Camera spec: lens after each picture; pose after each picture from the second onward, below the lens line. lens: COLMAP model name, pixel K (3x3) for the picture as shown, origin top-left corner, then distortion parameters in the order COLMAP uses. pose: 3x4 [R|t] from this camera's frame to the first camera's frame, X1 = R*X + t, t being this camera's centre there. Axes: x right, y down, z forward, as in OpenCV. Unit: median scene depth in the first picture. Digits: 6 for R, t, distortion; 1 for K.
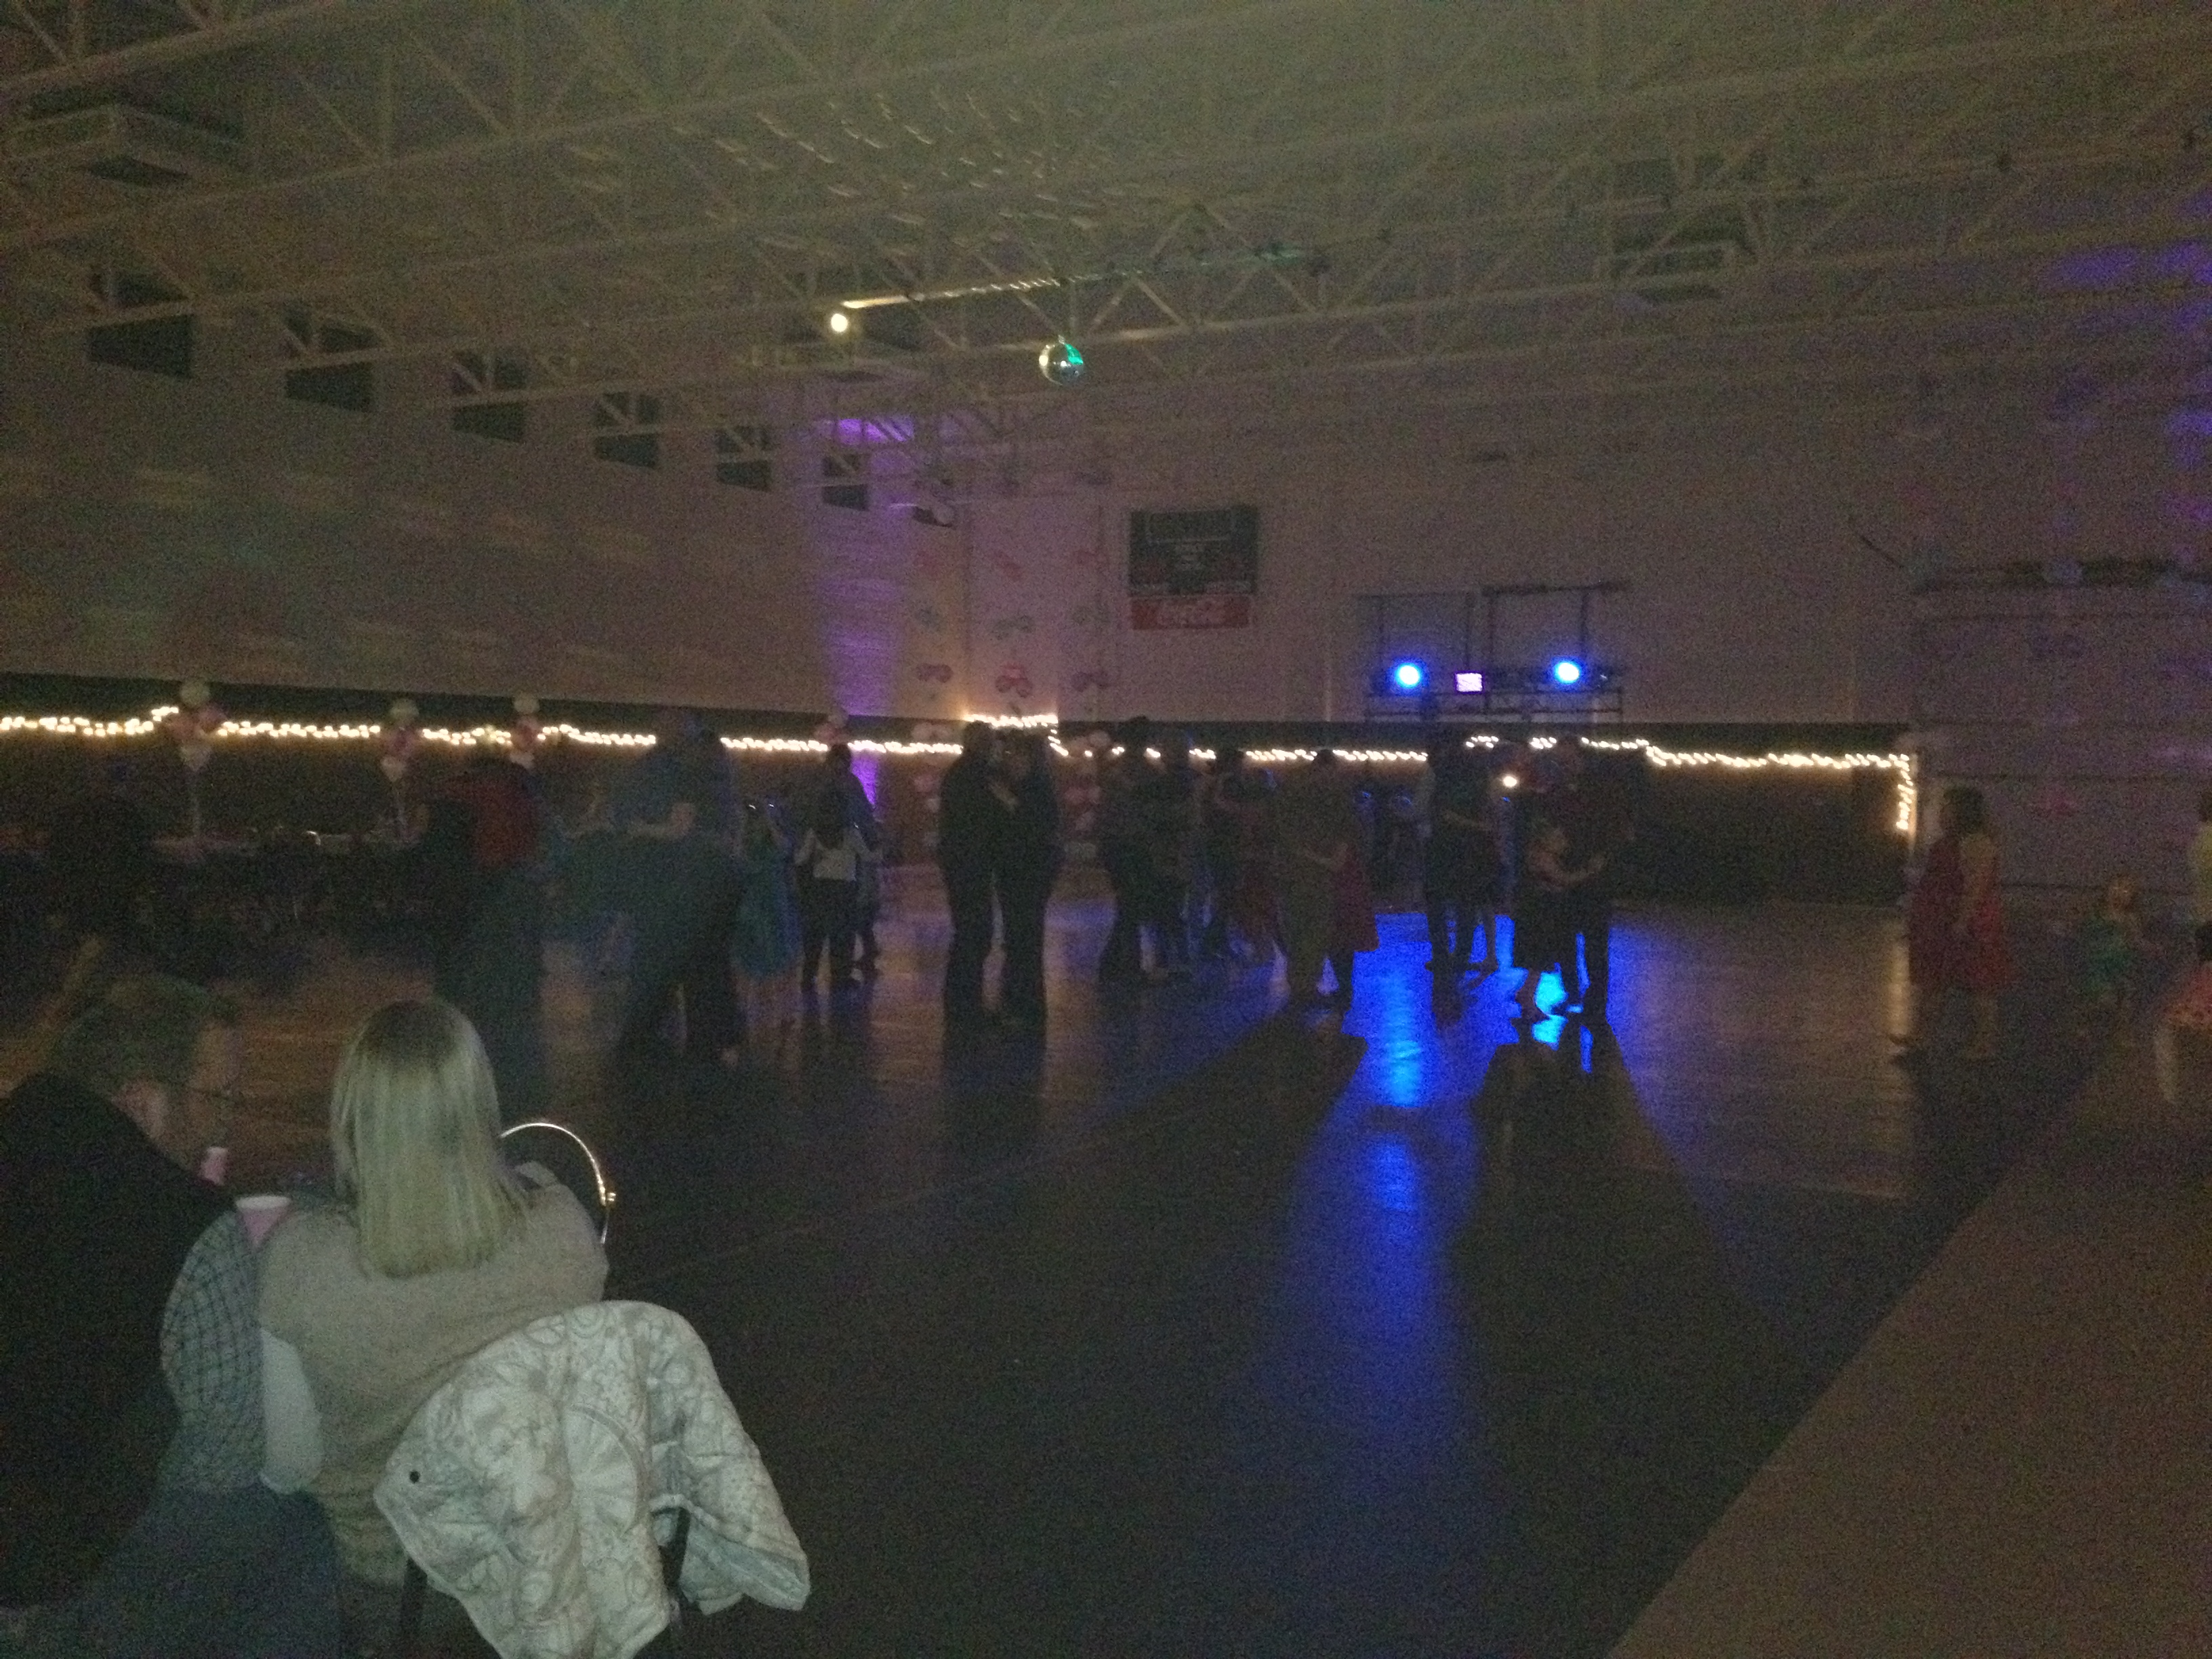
lens RADIAL K [[2020.3, 0, 1100.9], [0, 2020.3, 832.0], [0, 0, 1]] dist [0.093144, 0.000000]
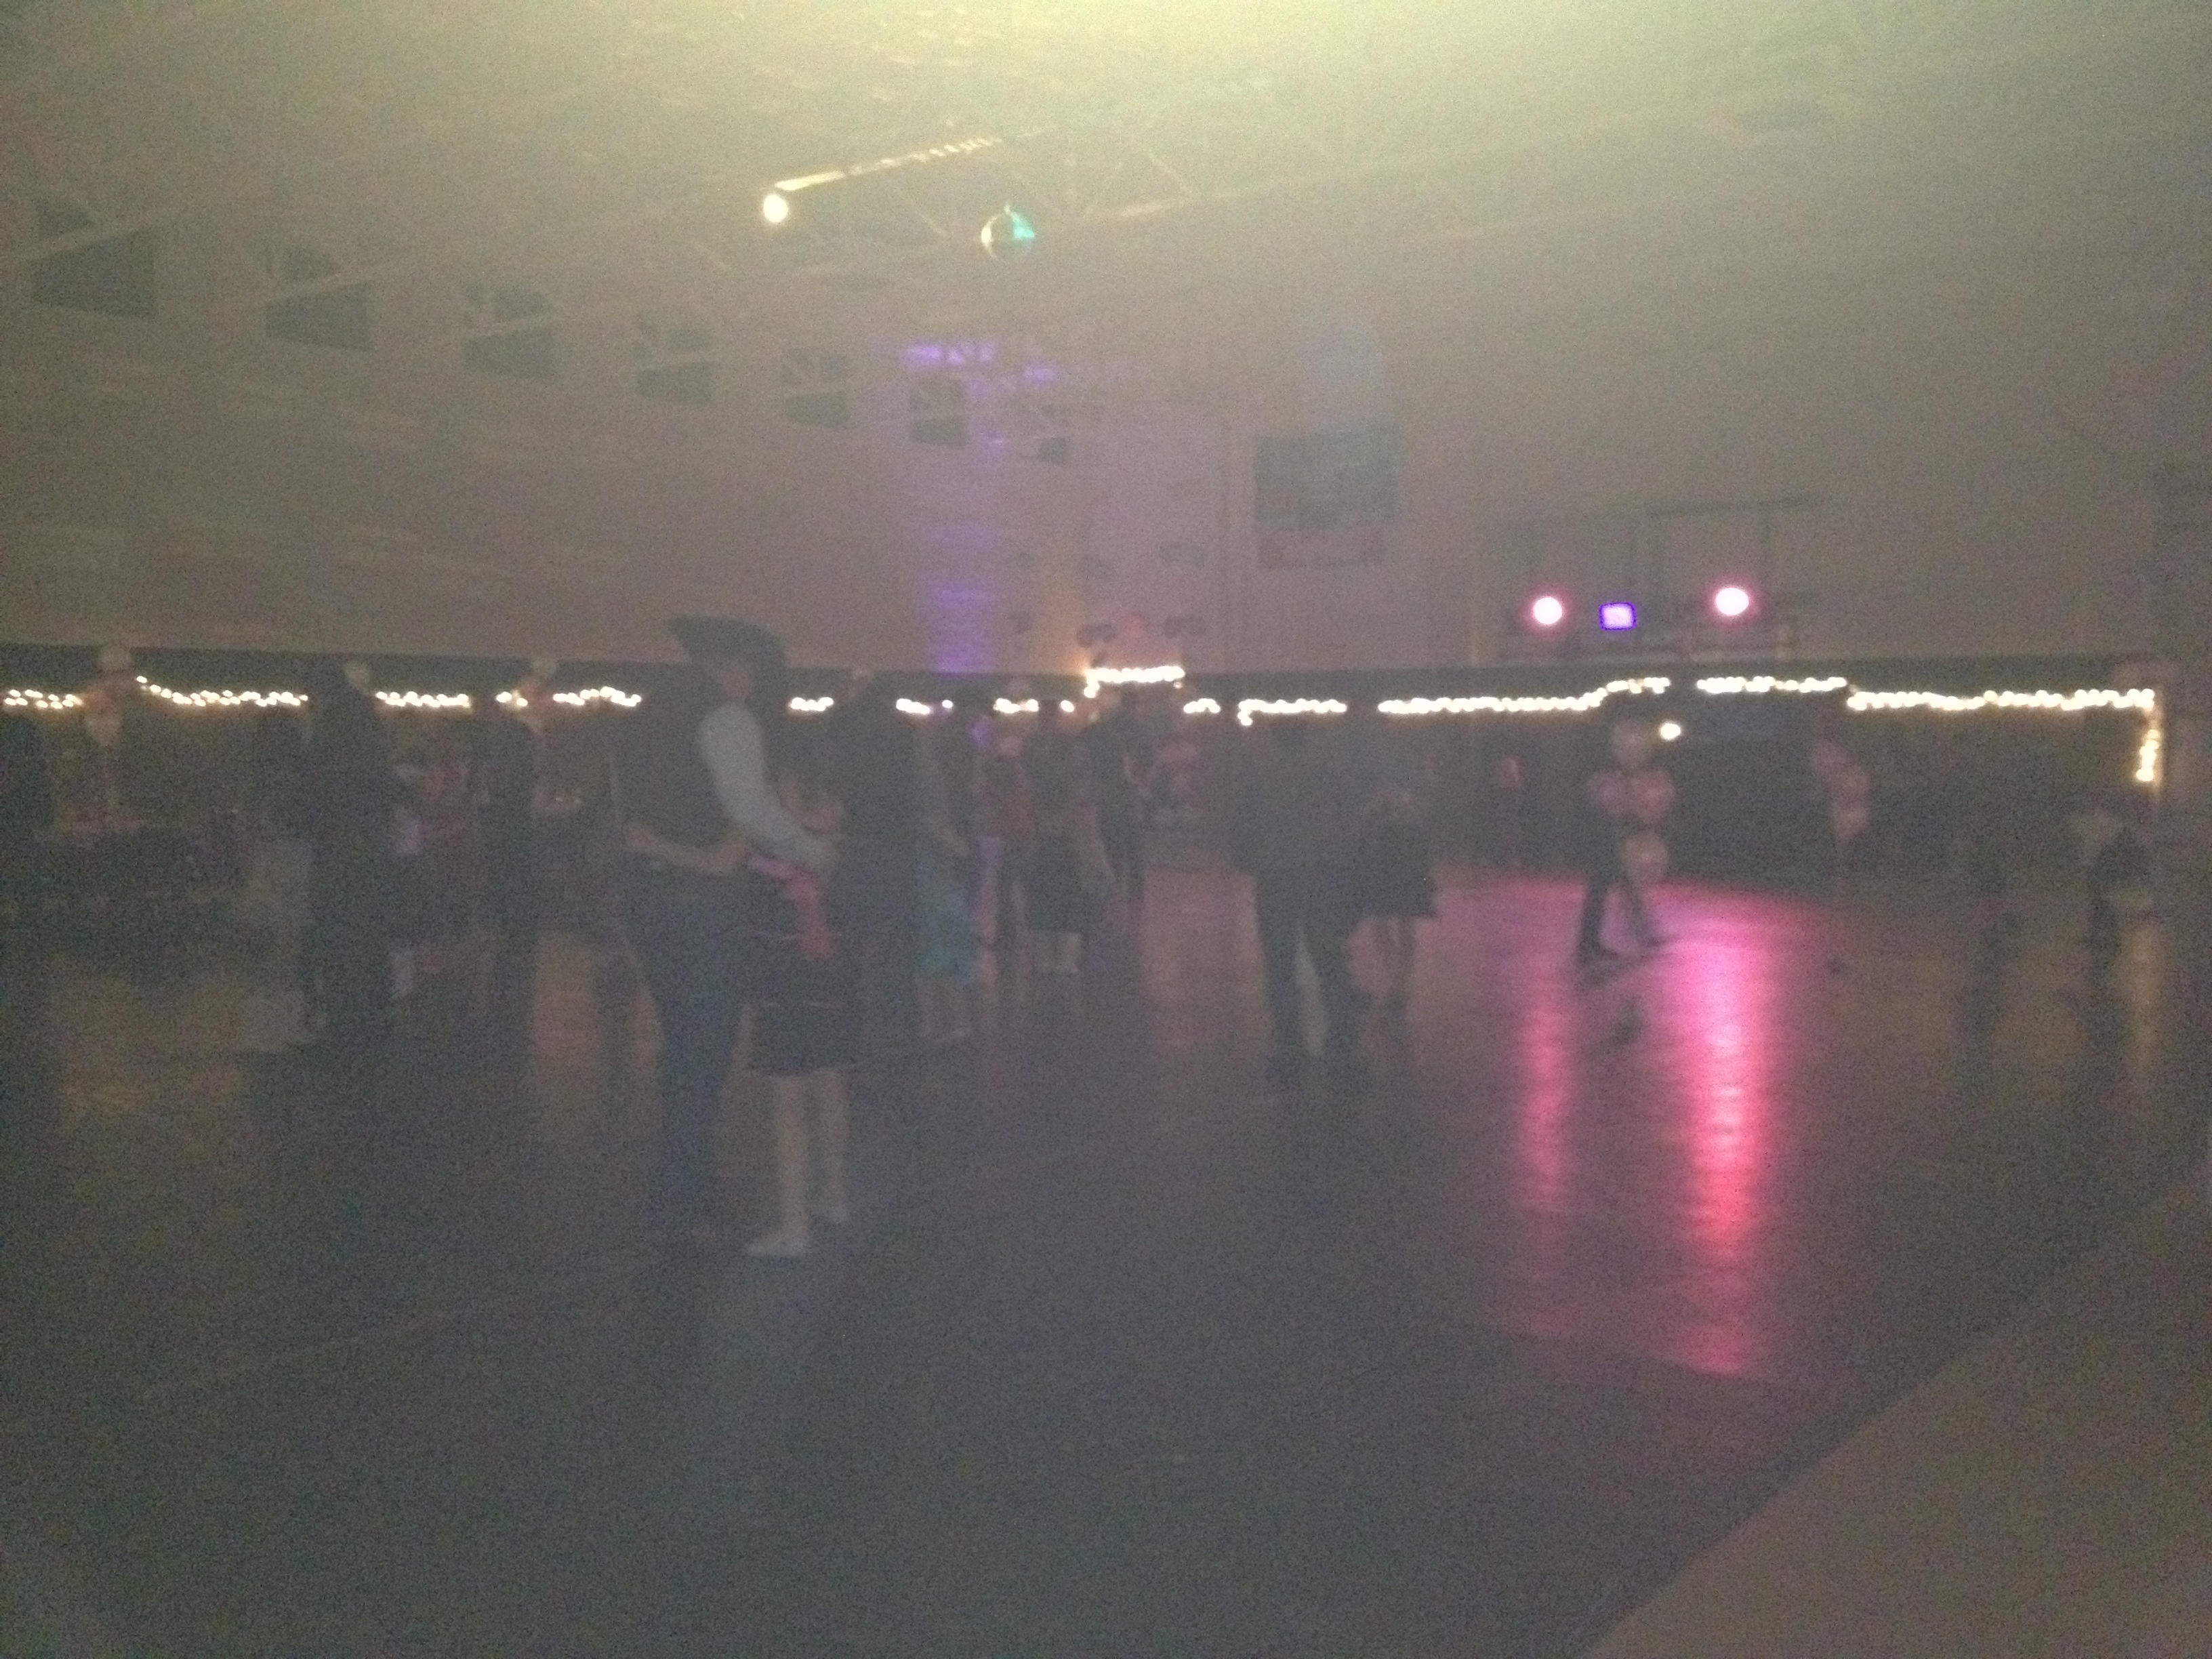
lens RADIAL K [[2020.3, 0, 1085.5], [0, 2020.3, 810.4], [0, 0, 1]] dist [0.093144, 0.000000]
pose [[0.990178, -0.011888, -0.139304, 0.077417], [0.013290, 0.999870, 0.009139, -0.002441], [0.139178, -0.010901, 0.990207, 0.110318]]
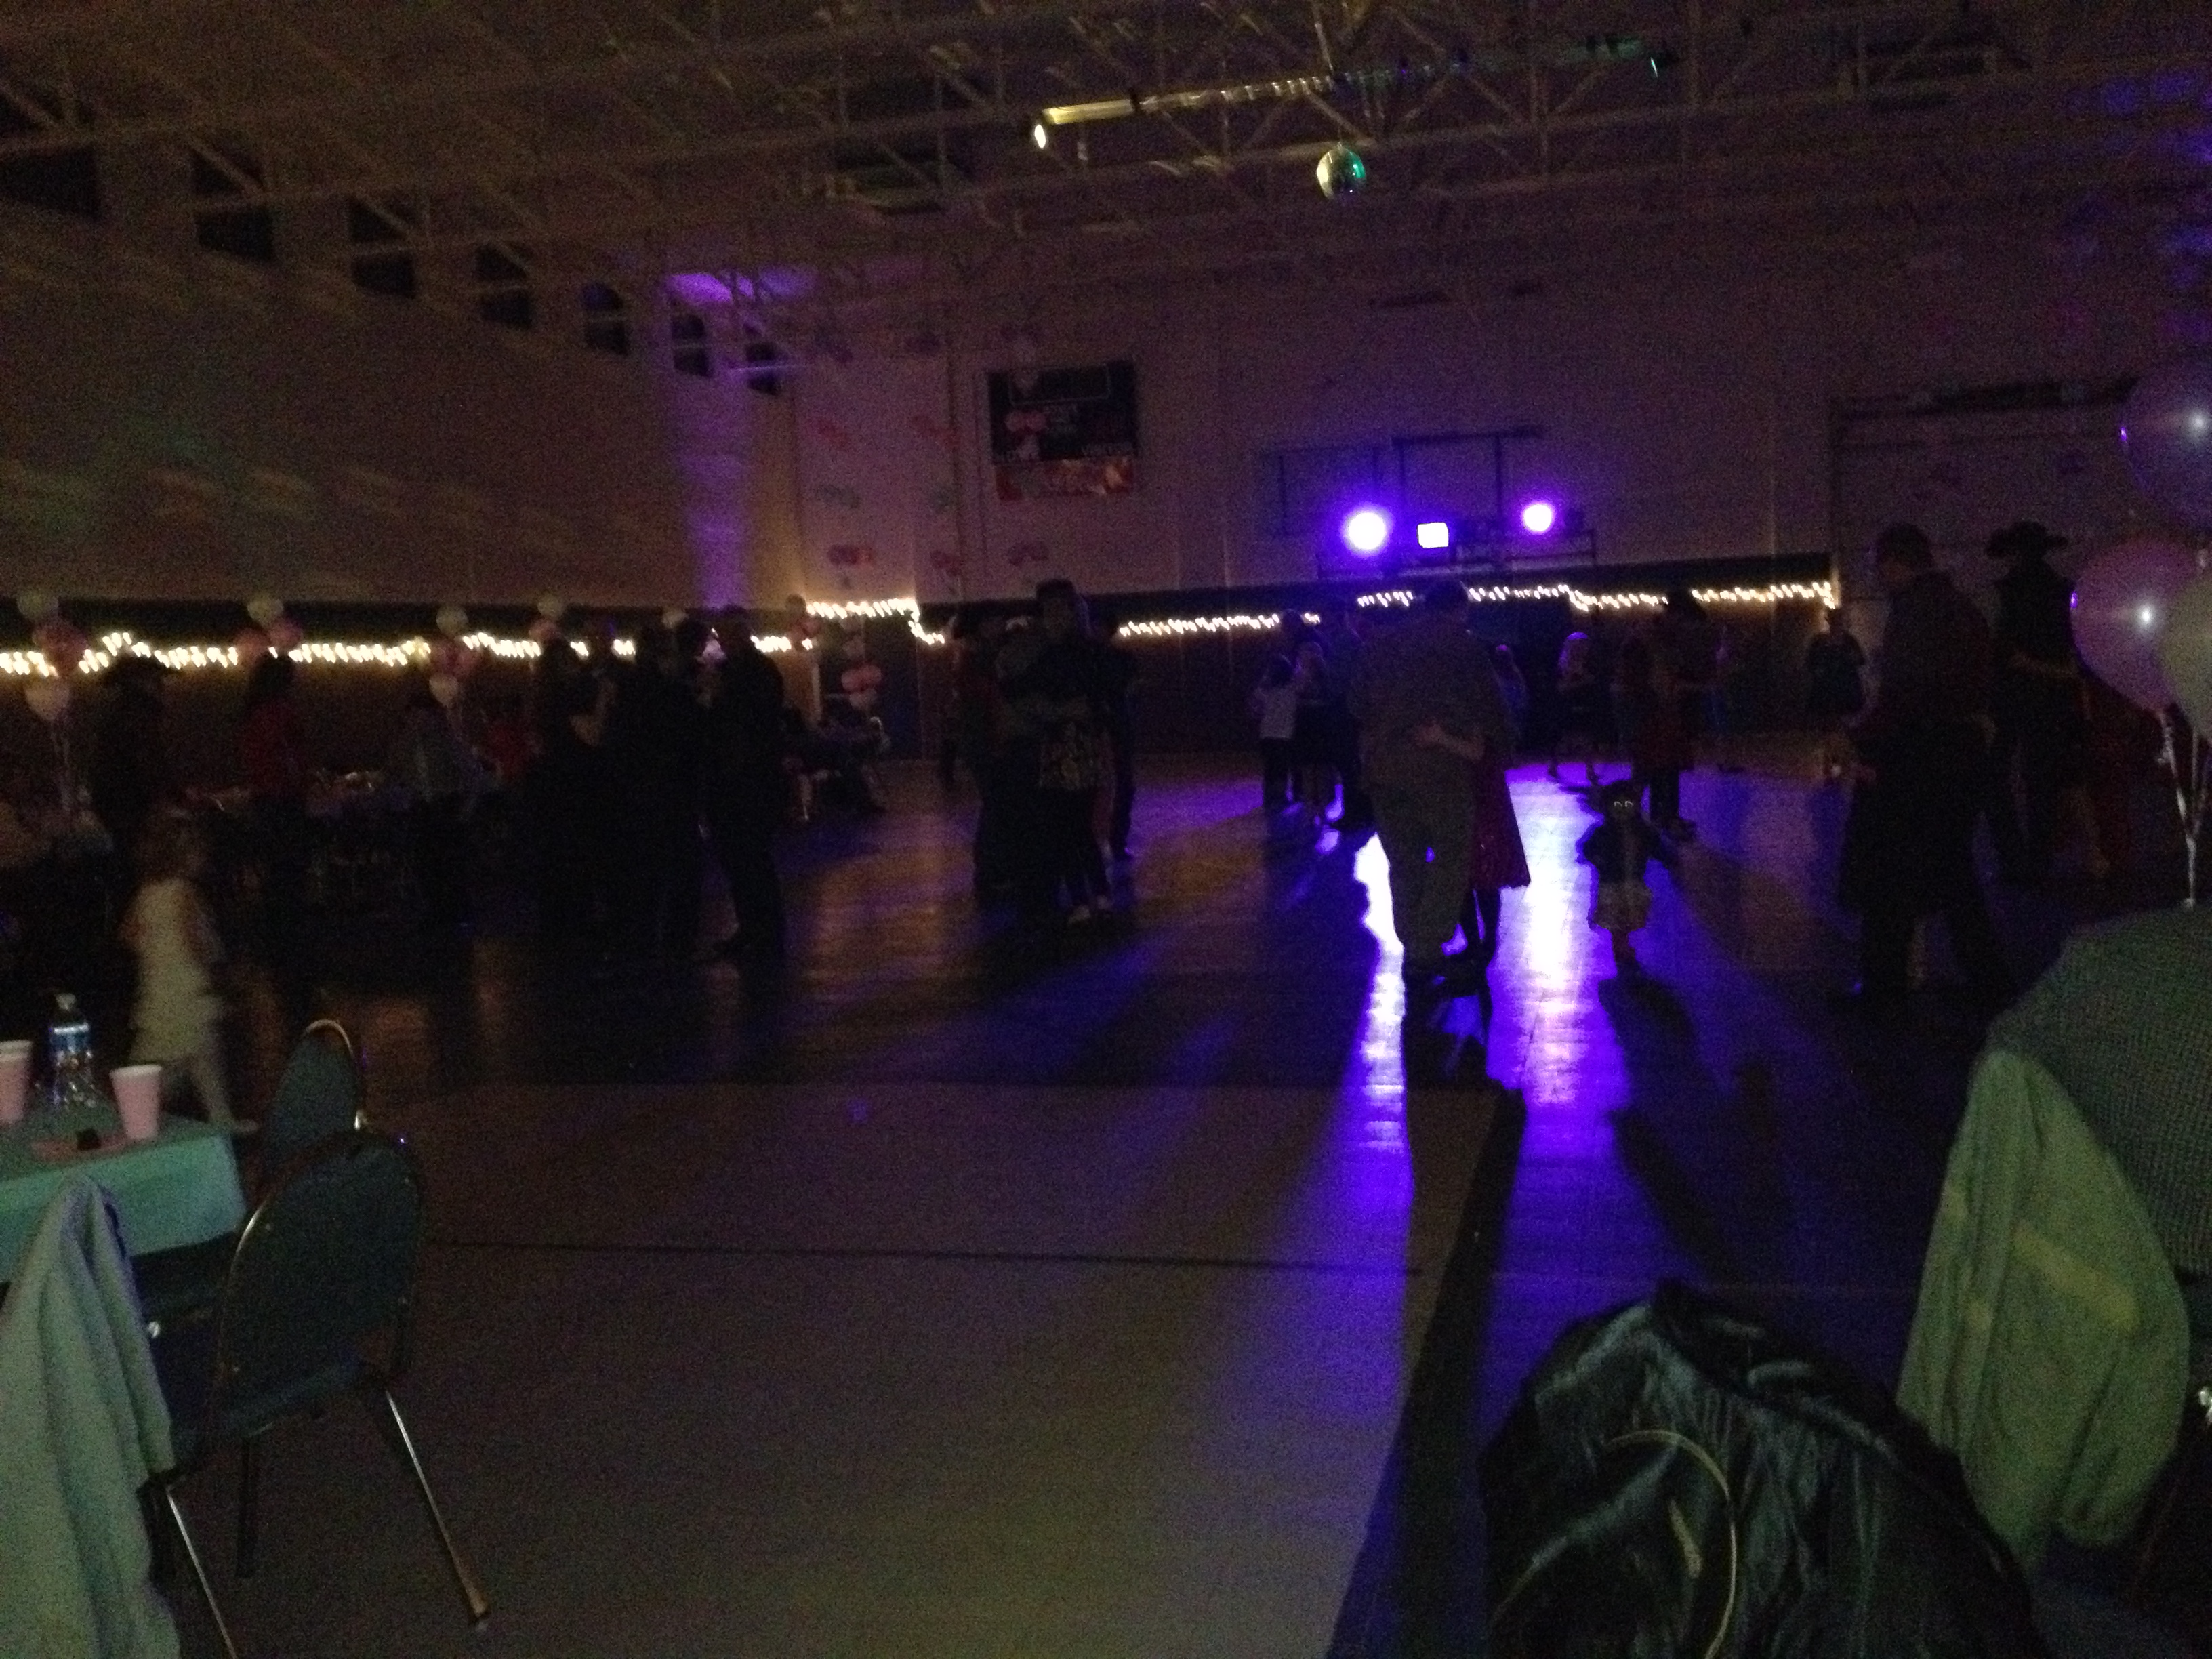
lens RADIAL K [[2046.7, 0, 1109.0], [0, 2046.7, 845.7], [0, 0, 1]] dist [0.102685, 0.000000]
pose [[0.962660, -0.089049, 0.255649, -0.233364], [0.073602, 0.994871, 0.069389, -0.005219], [-0.260517, -0.047982, 0.964276, 0.082810]]
